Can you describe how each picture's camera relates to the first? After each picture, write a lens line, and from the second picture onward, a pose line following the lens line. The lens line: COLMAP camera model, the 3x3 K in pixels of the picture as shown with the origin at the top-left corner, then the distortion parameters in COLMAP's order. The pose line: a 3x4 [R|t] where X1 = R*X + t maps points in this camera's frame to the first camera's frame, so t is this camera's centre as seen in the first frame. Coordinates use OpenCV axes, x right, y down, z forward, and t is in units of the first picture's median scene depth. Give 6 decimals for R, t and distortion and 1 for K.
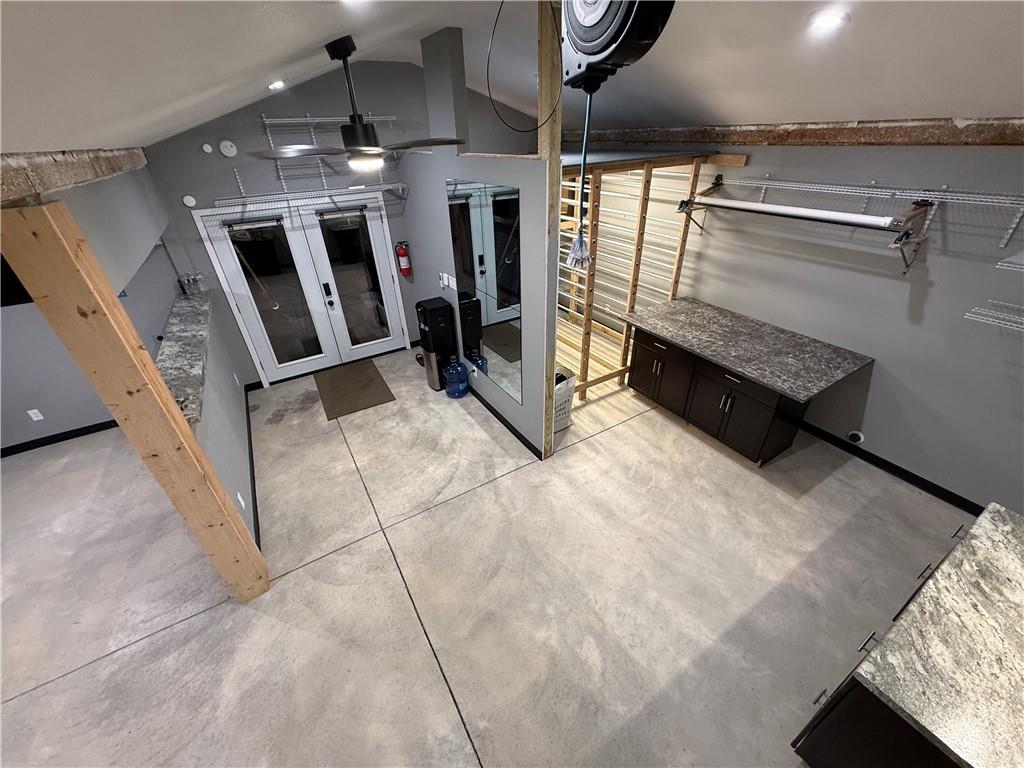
lens RADIAL K [[405.6, 0, 509.5], [0, 405.6, 385.5], [0, 0, 1]] dist [-0.001705, 0.000054]
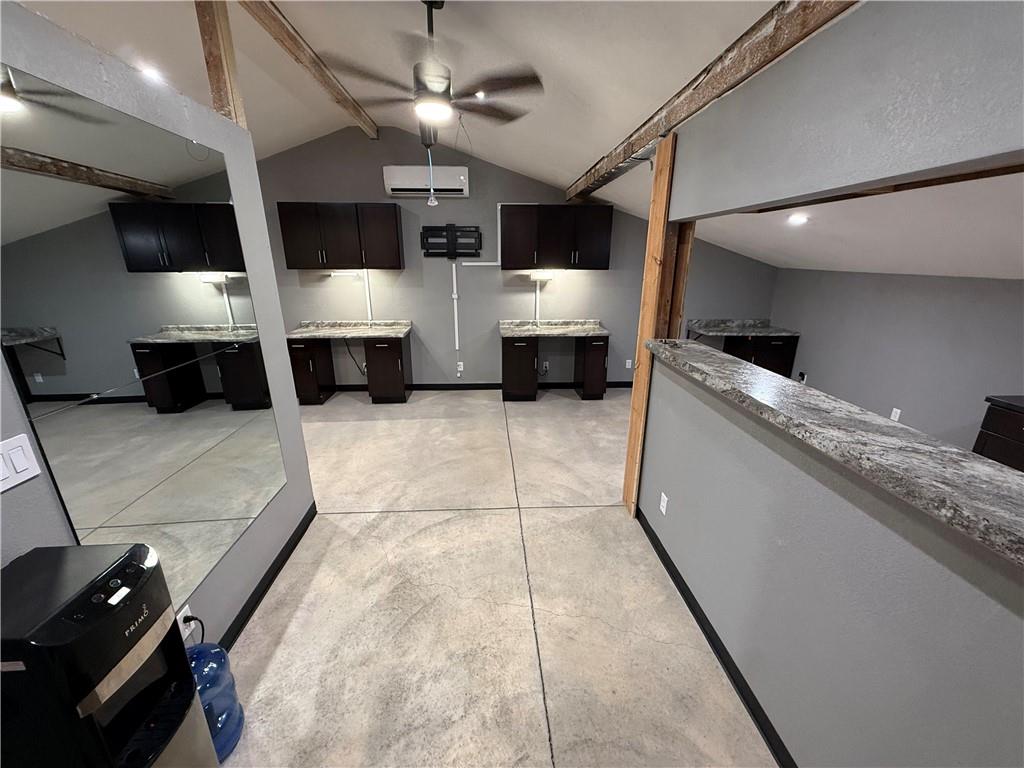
lens RADIAL K [[405.6, 0, 509.5], [0, 405.6, 386.7], [0, 0, 1]] dist [-0.001705, 0.000054]
pose [[-0.883130, -0.109529, 0.456164, -0.643330], [0.272695, 0.671362, 0.689137, -0.461595], [-0.381732, 0.732991, -0.563032, 1.233127]]
